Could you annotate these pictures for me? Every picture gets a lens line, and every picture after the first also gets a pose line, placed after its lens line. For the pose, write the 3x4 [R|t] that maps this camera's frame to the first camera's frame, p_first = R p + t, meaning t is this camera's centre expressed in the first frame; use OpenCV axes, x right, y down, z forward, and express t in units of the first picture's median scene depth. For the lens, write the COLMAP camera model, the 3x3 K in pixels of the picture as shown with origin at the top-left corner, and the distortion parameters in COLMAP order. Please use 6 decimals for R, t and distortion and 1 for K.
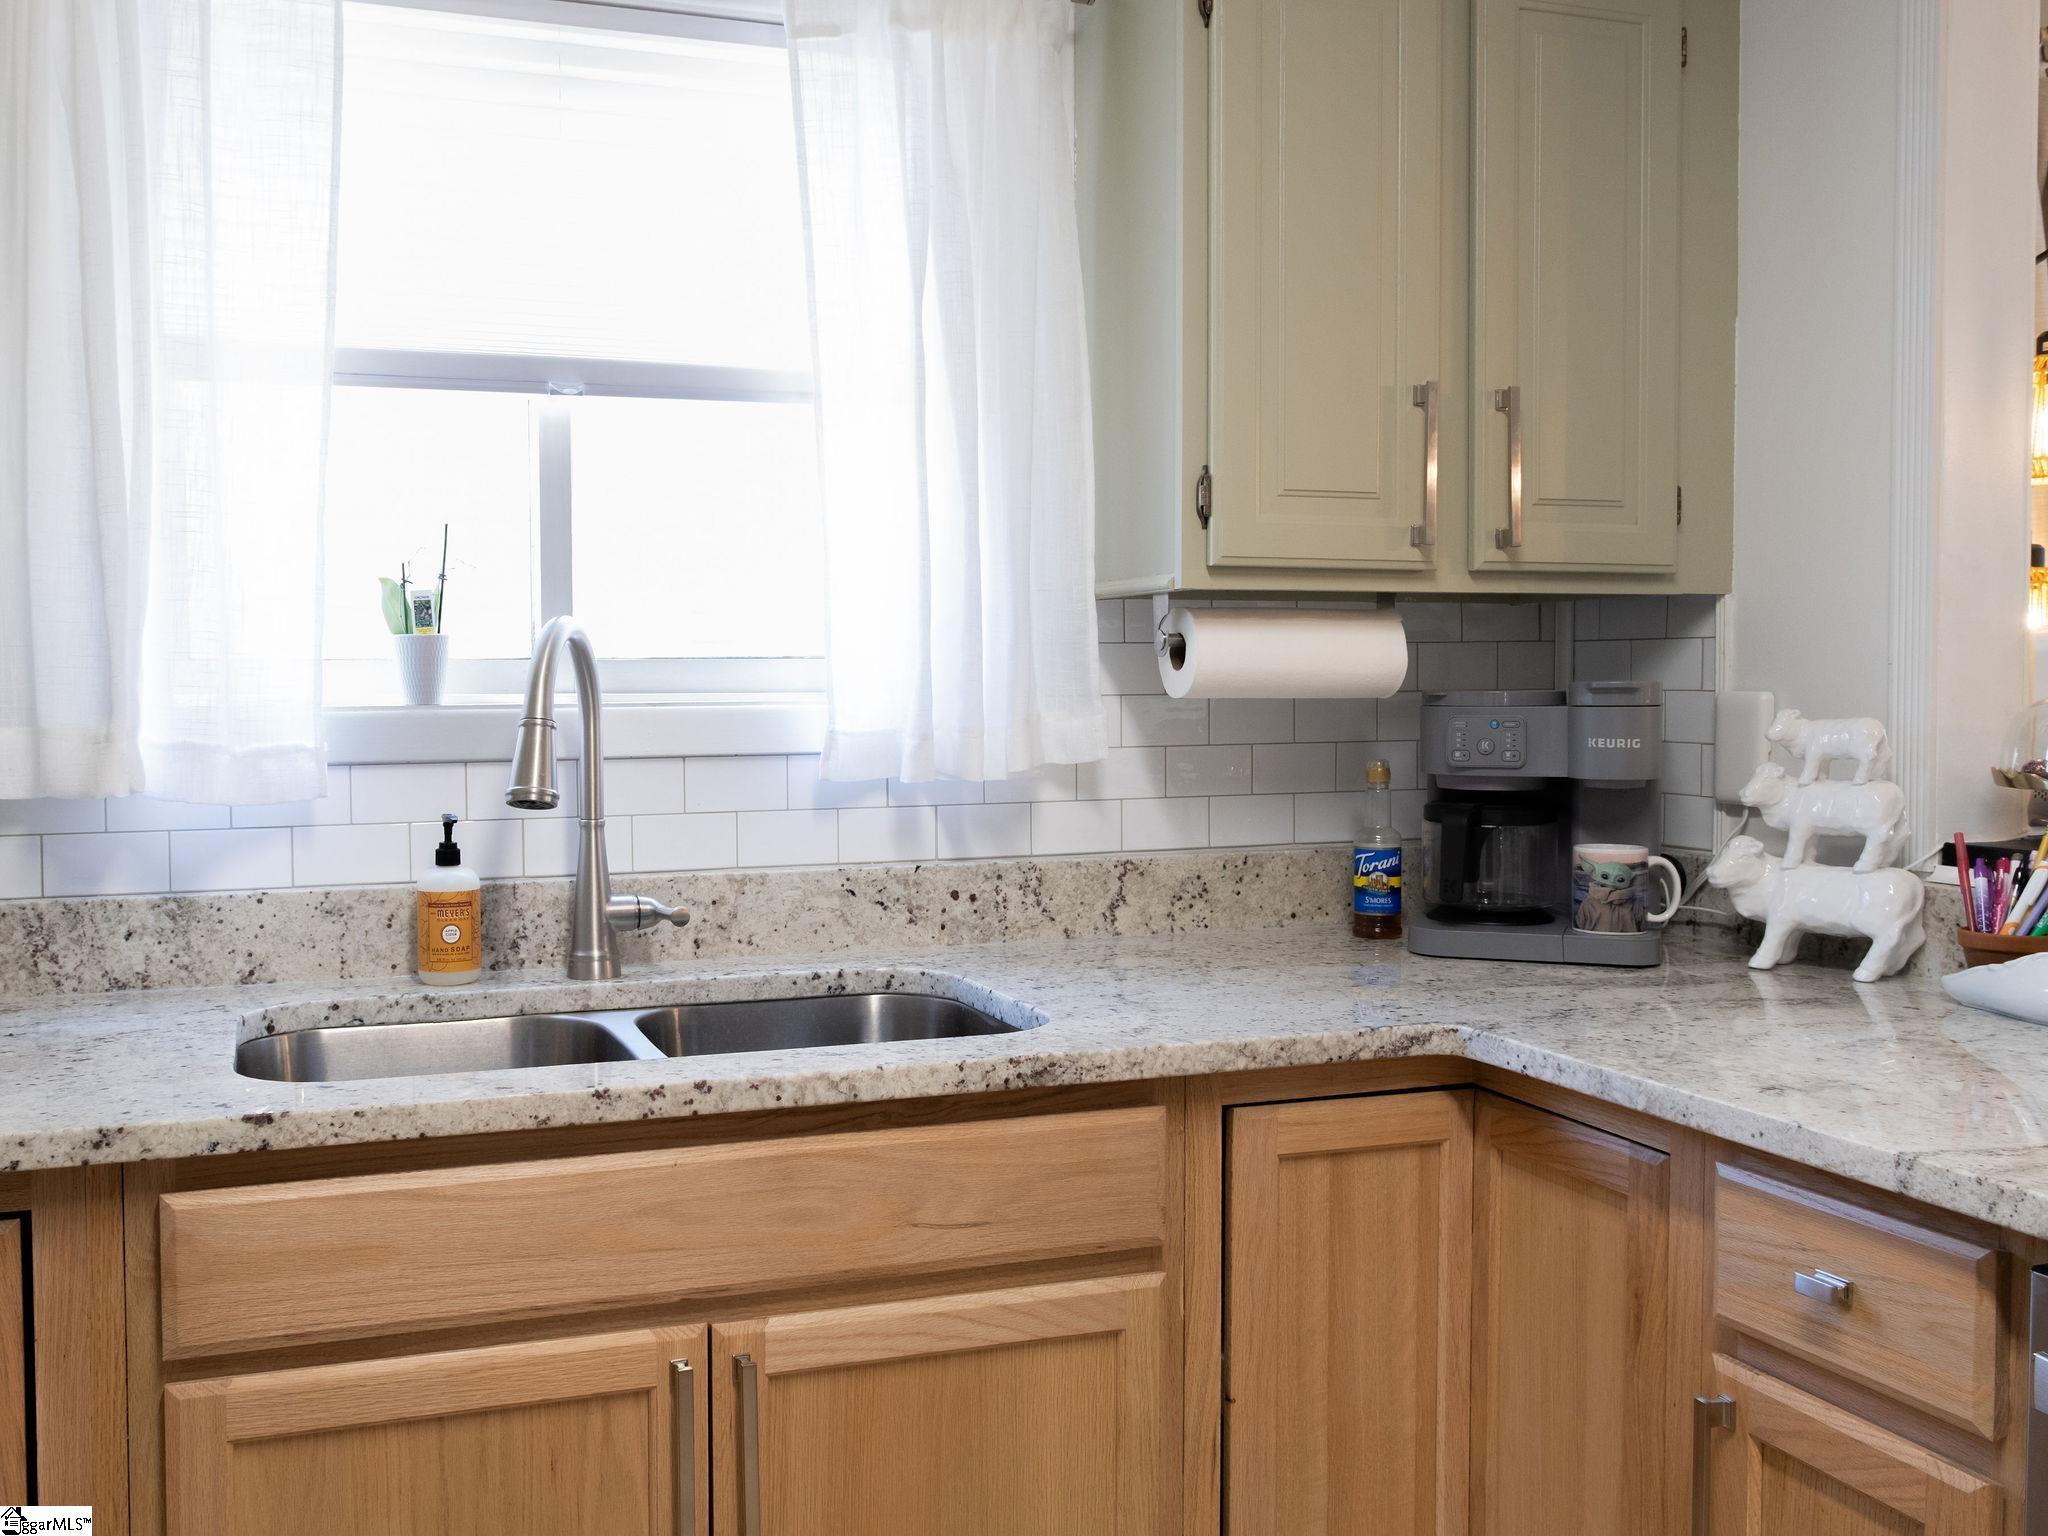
lens RADIAL K [[1816.8, 0, 871.7], [0, 1816.8, 758.0], [0, 0, 1]] dist [-0.000546, 0.015083]
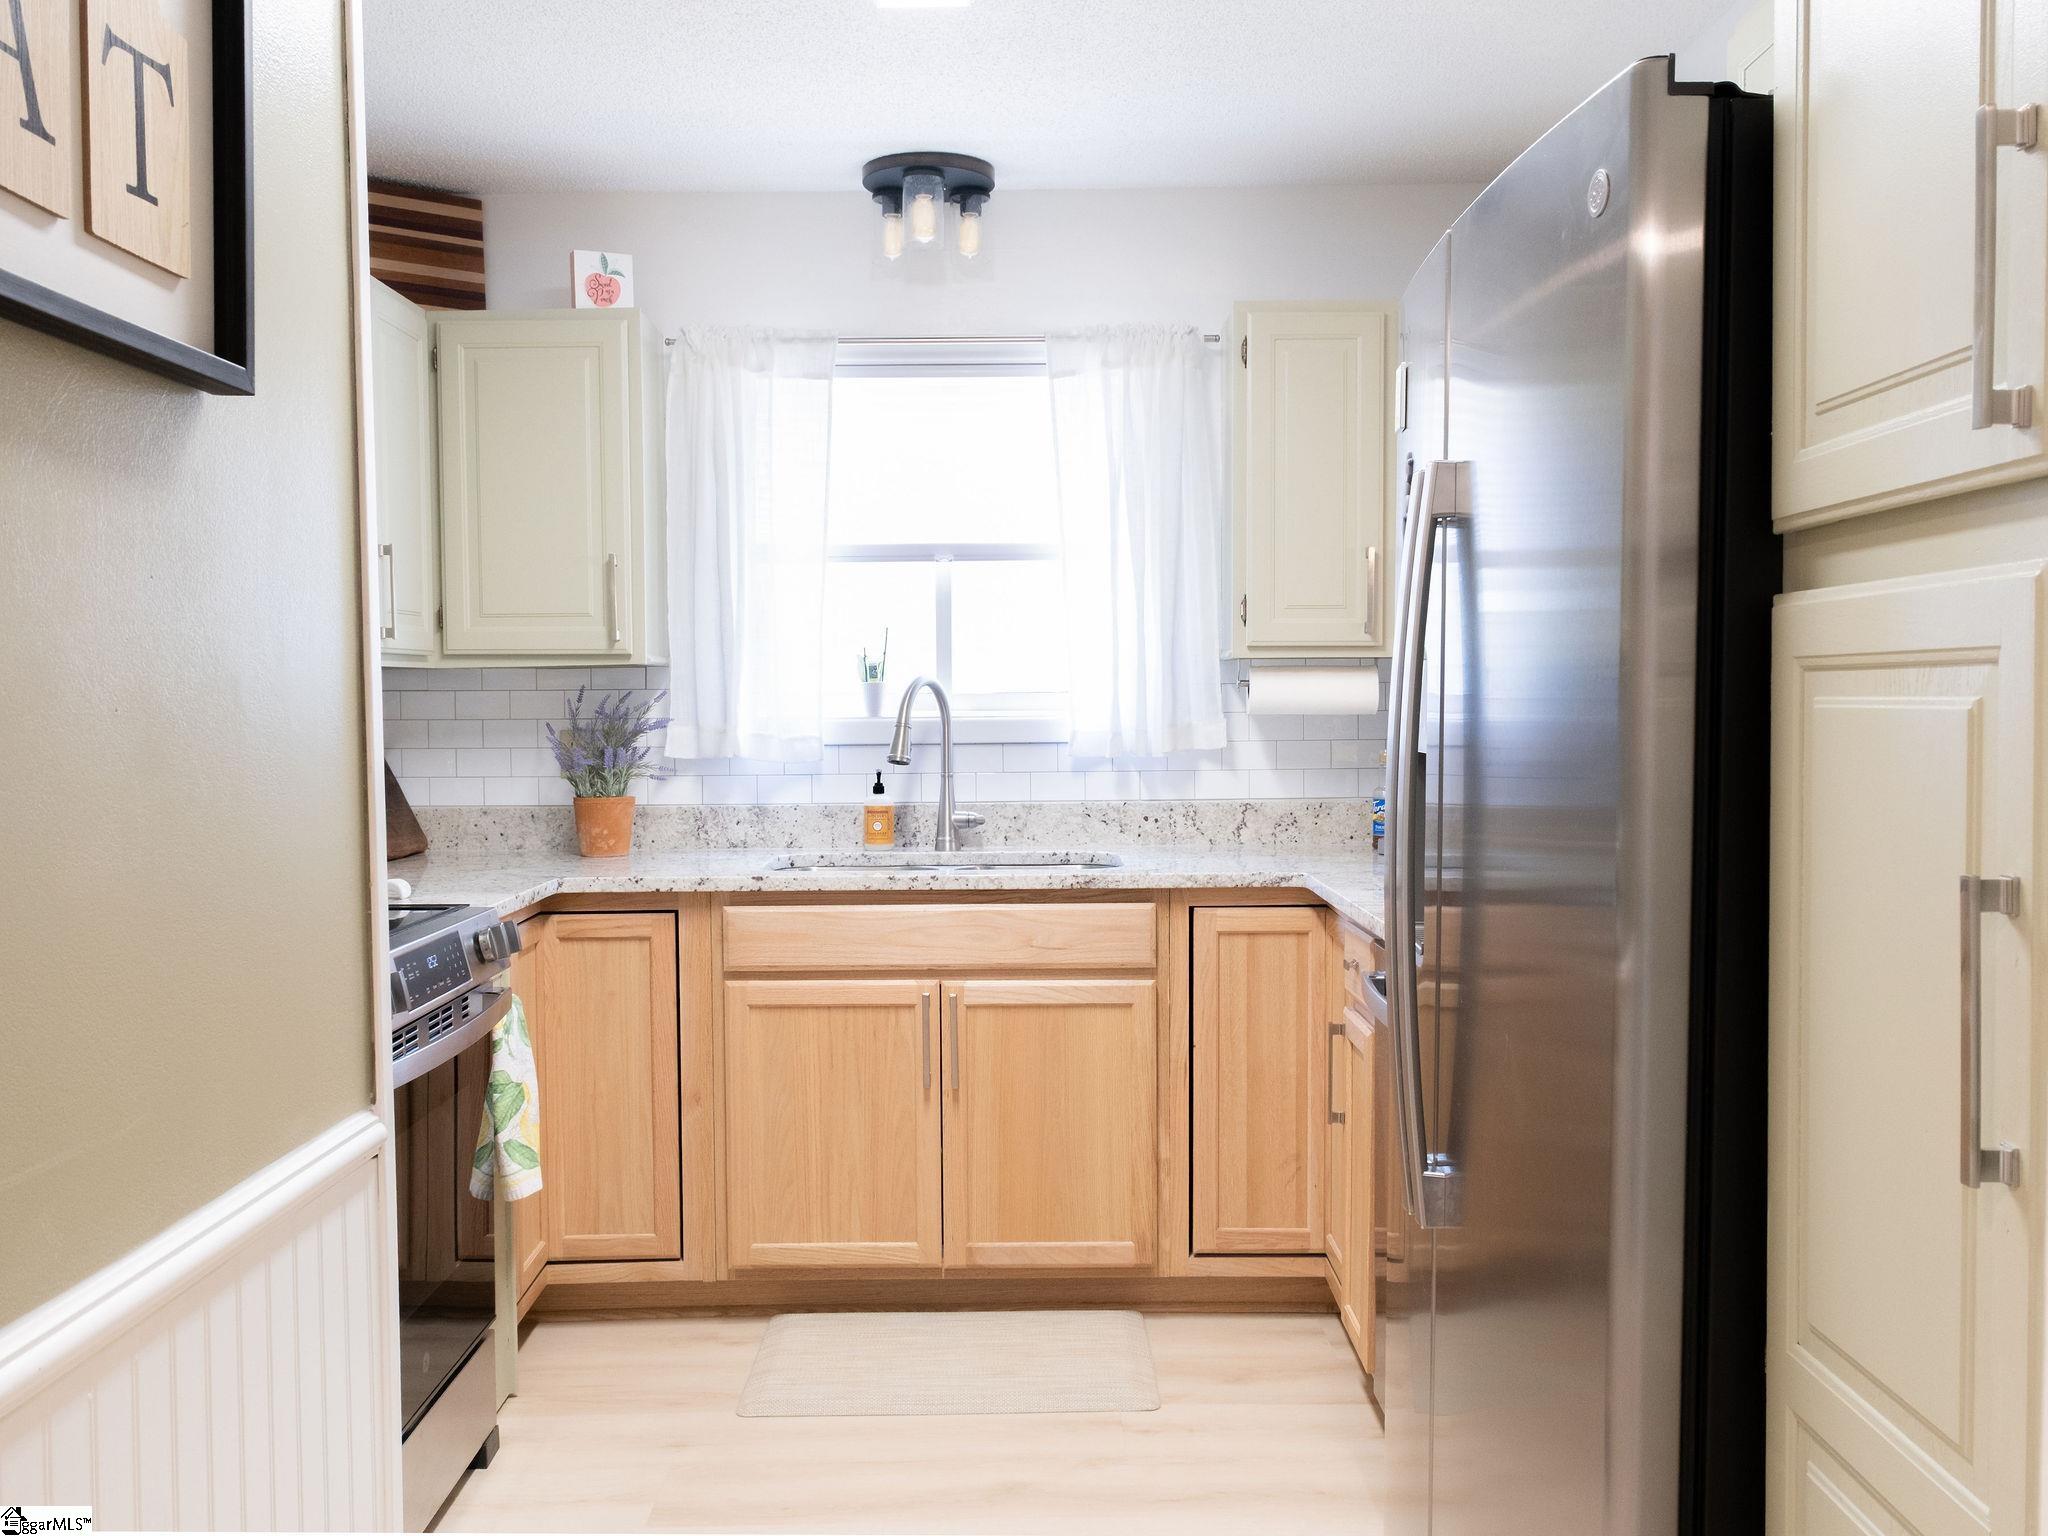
lens RADIAL K [[1816.8, 0, 1026.3], [0, 1816.8, 774.3], [0, 0, 1]] dist [-0.000546, 0.015083]
pose [[0.951667, 0.013184, -0.306849, 0.580681], [-0.011481, 0.999907, 0.007353, 0.020147], [0.306917, -0.003475, 0.951730, -0.951817]]
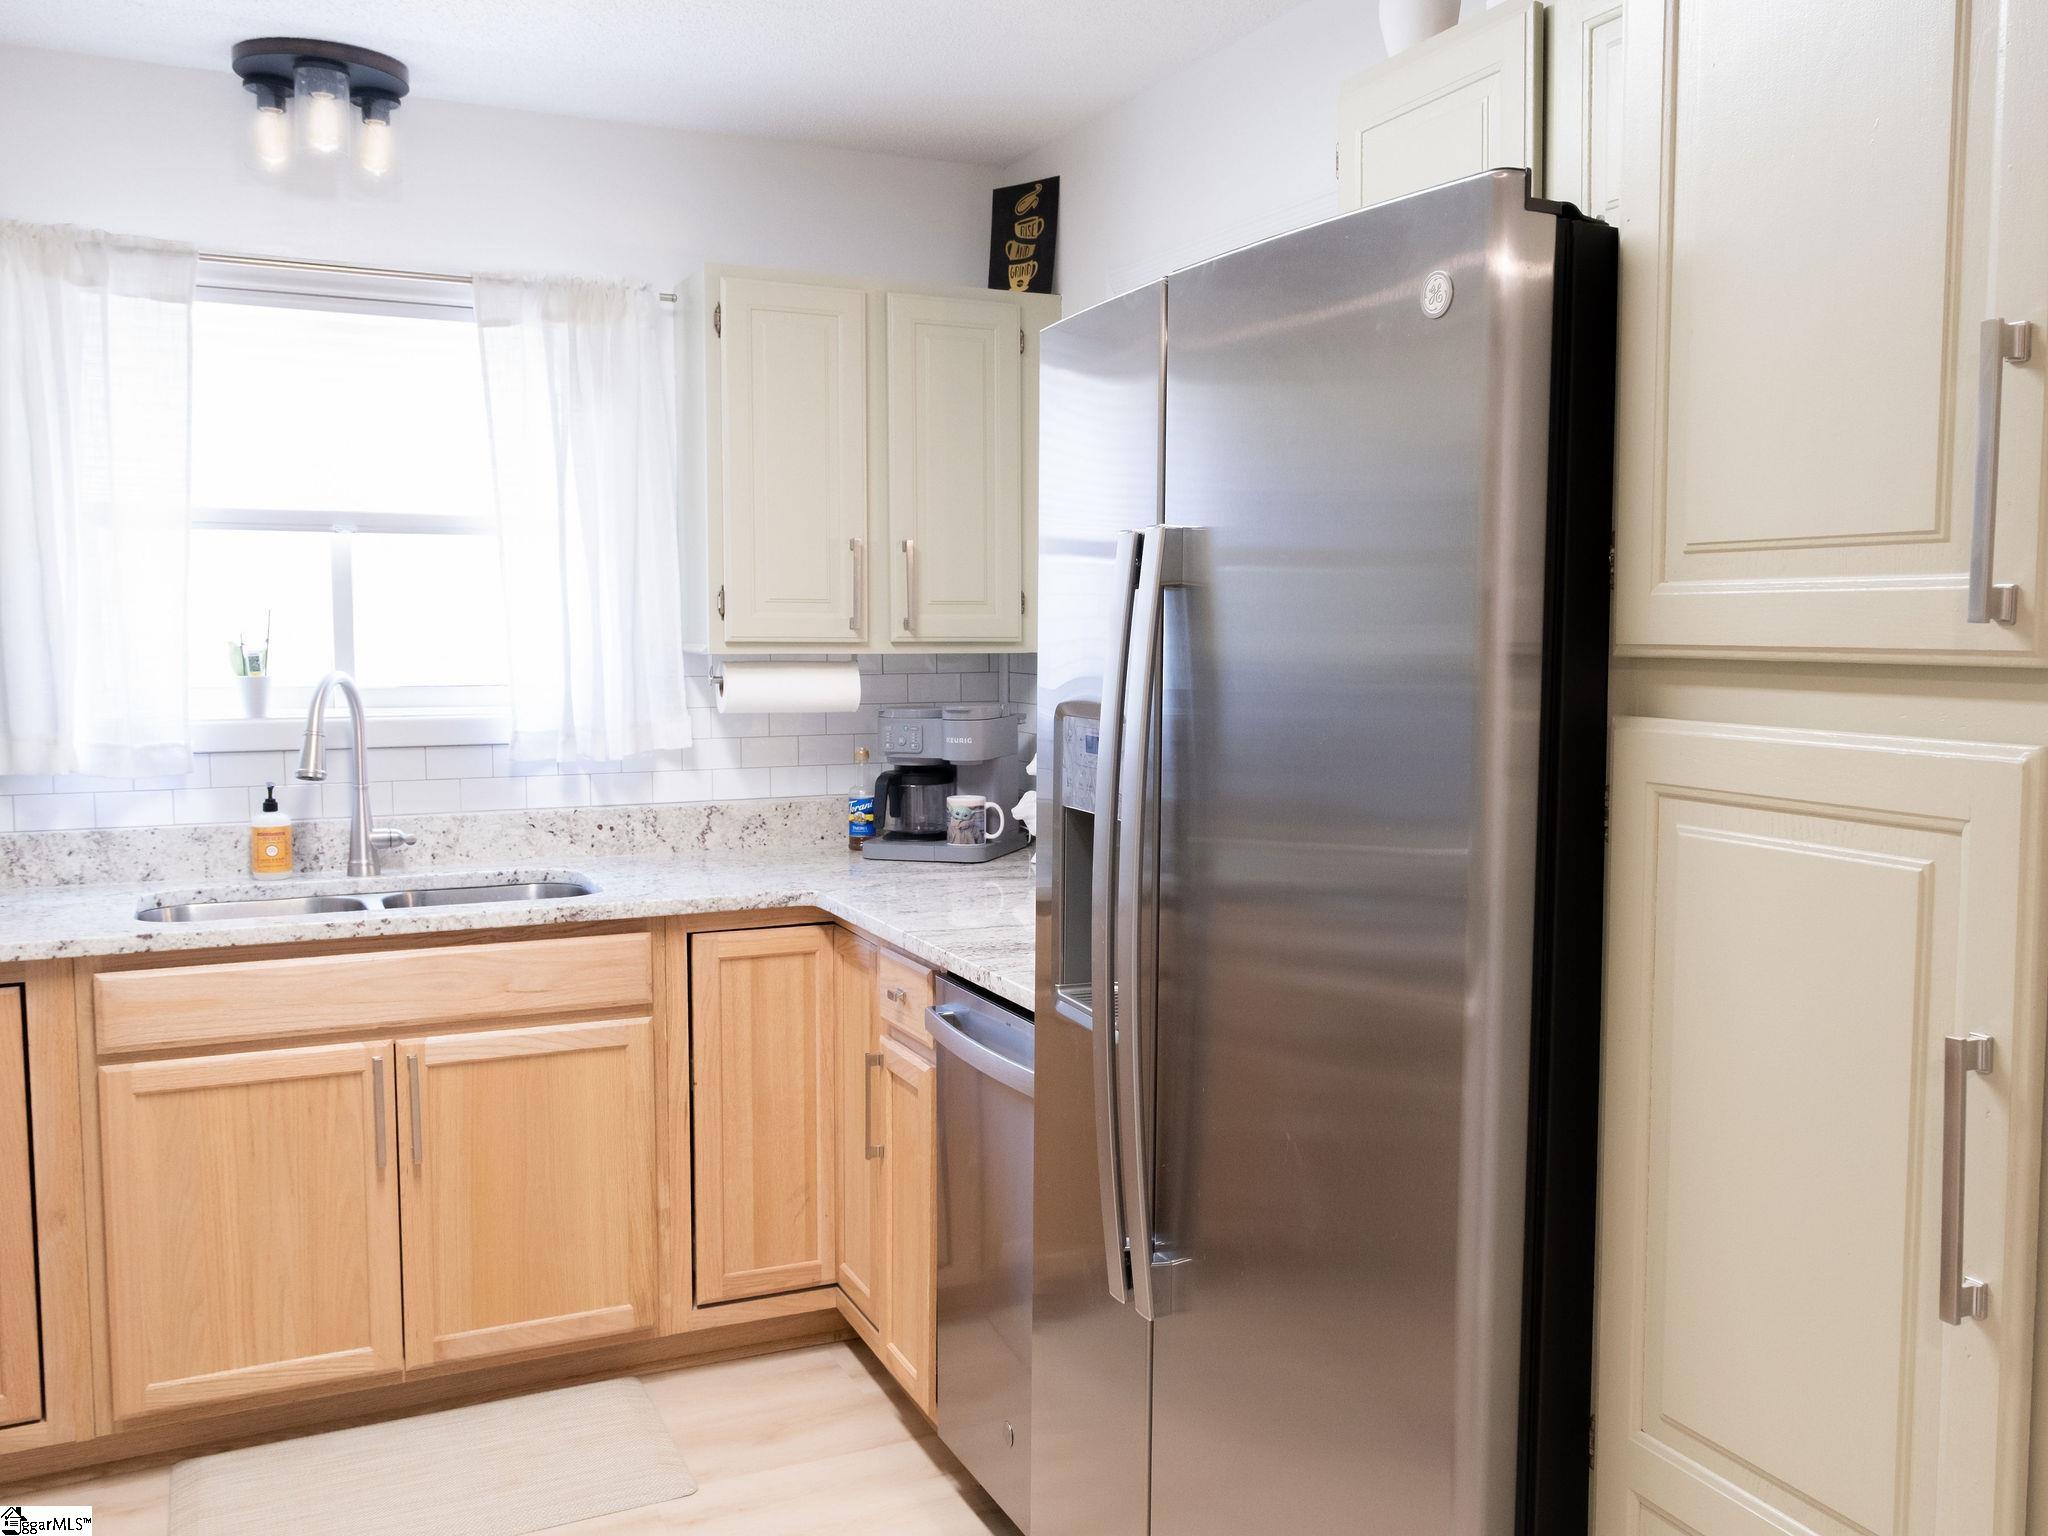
lens RADIAL K [[1816.8, 0, 1181.8], [0, 1816.8, 783.2], [0, 0, 1]] dist [-0.000546, 0.015083]
pose [[0.985559, -0.003582, 0.169295, 0.338515], [-0.004715, 0.998808, 0.048581, -0.057876], [-0.169267, -0.048678, 0.984367, -0.875091]]
